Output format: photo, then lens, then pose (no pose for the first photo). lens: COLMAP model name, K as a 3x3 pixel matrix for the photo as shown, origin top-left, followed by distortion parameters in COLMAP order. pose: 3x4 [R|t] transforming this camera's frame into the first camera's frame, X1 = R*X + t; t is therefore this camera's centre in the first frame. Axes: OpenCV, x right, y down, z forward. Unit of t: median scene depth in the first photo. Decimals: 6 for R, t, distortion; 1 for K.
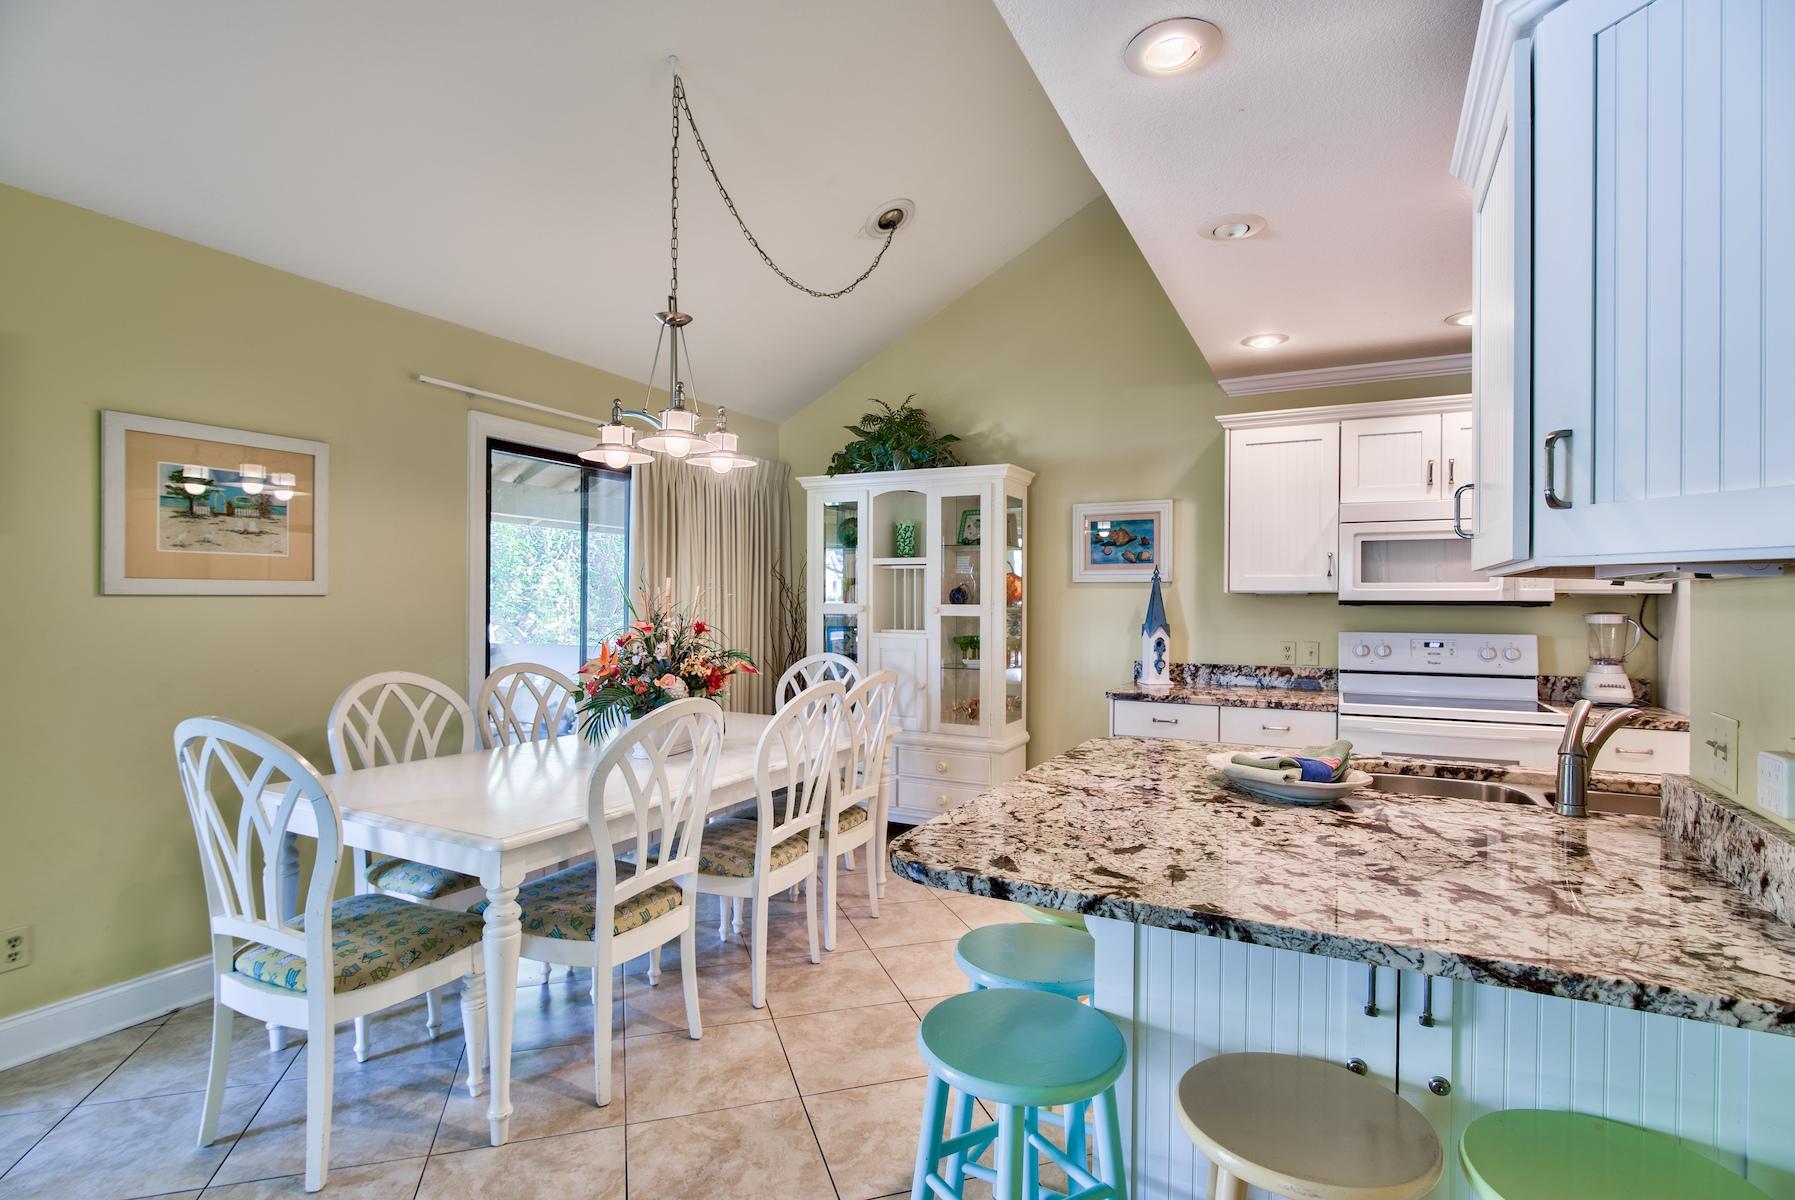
lens RADIAL K [[876.0, 0, 897.5], [0, 876.0, 600.0], [0, 0, 1]] dist [-0.002692, 0.000370]
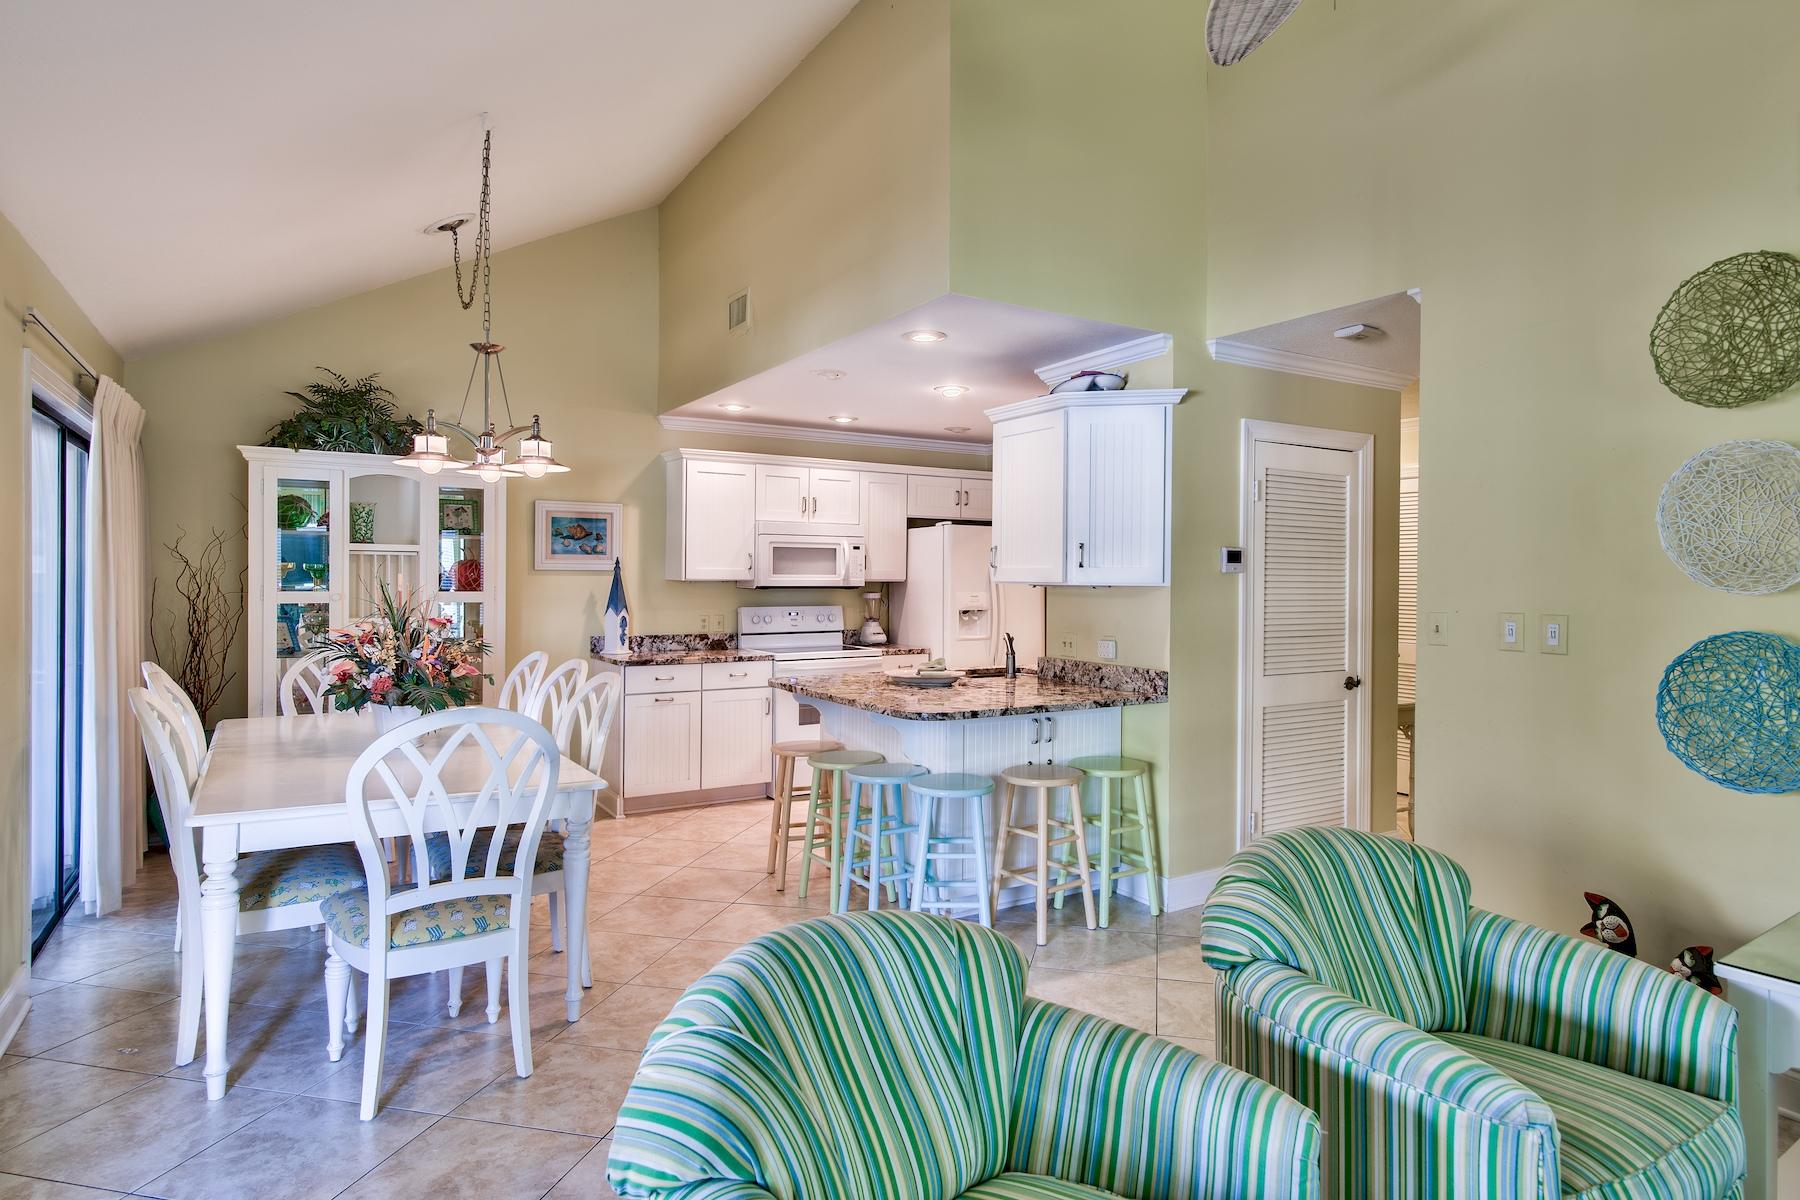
lens RADIAL K [[1012.9, 0, 942.4], [0, 1012.9, 584.8], [0, 0, 1]] dist [0.001925, 0.000598]
pose [[0.498465, -0.009918, 0.866853, -0.812707], [-0.005247, 0.999882, 0.014457, -0.027561], [-0.866894, -0.011754, 0.498354, -0.121041]]
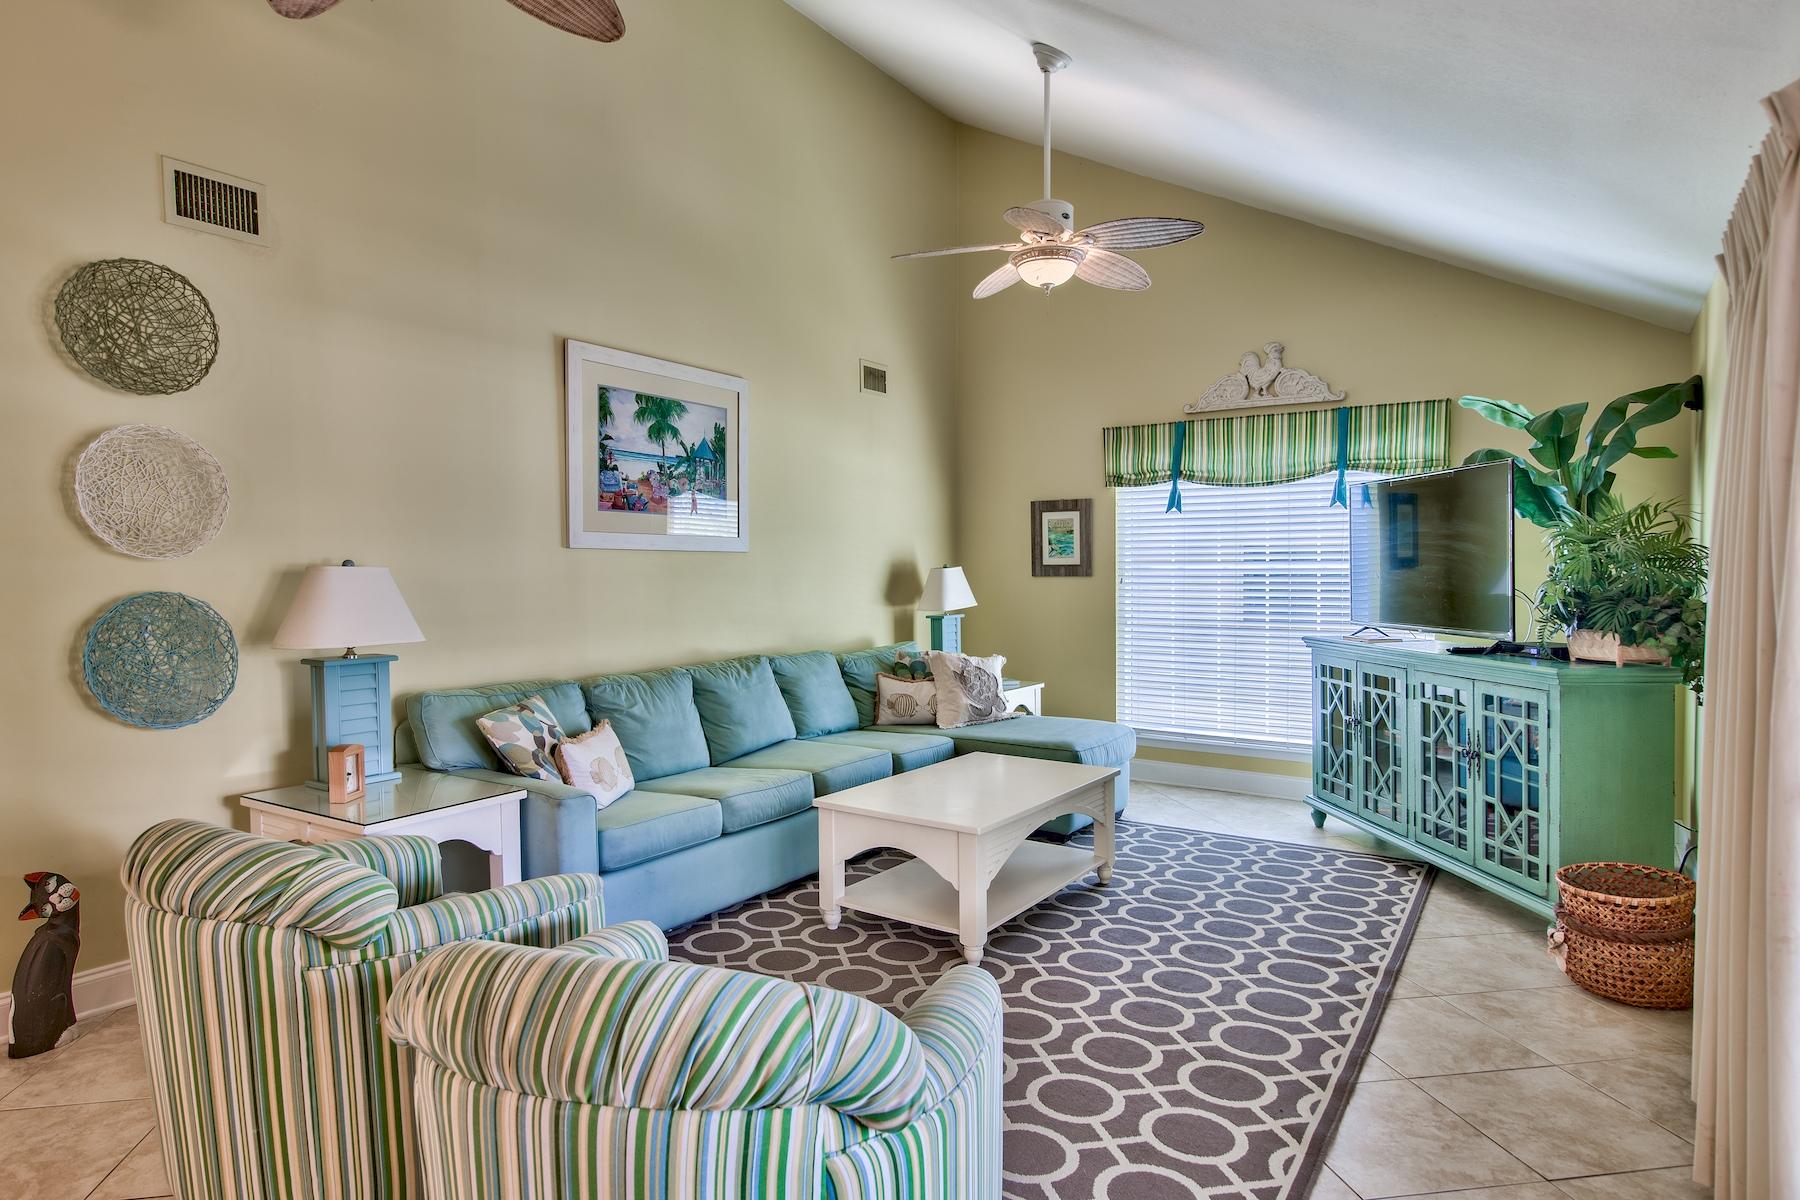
lens RADIAL K [[1010.0, 0, 900.0], [0, 1010.0, 600.0], [0, 0, 1]] dist [-0.000247, -0.000486]
pose [[-0.992622, -0.010953, 0.120756, -0.627527], [-0.007869, 0.999631, 0.025982, -0.008442], [-0.120996, 0.024840, -0.992342, 0.438631]]
